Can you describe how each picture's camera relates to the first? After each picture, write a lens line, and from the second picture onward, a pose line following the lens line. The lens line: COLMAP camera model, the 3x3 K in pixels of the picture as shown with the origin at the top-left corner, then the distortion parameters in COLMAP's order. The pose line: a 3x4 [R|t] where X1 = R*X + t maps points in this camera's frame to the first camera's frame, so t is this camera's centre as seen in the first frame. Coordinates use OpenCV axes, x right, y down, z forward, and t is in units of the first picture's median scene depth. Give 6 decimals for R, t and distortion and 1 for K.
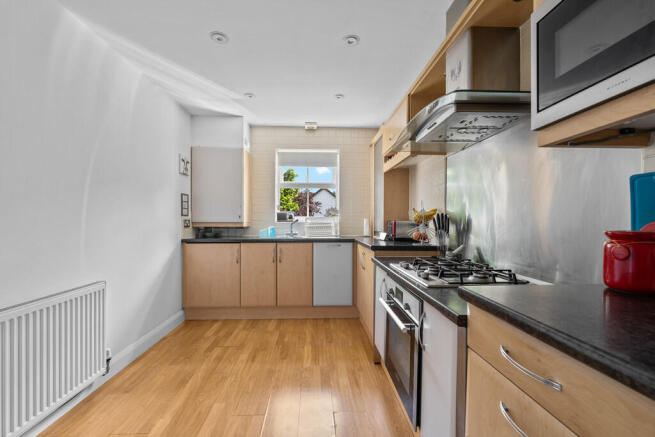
lens RADIAL K [[264.3, 0, 323.3], [0, 264.3, 220.9], [0, 0, 1]] dist [-0.000229, -0.000394]
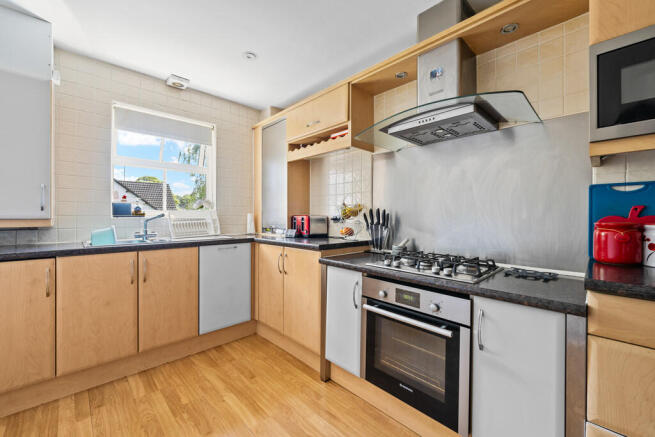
lens RADIAL K [[264.3, 0, 326.2], [0, 264.3, 216.3], [0, 0, 1]] dist [-0.000229, -0.000394]
pose [[0.752432, -0.001249, 0.658669, -0.253705], [0.000540, 0.999999, 0.001280, 0.000071], [-0.658670, -0.000608, 0.752432, 0.240647]]
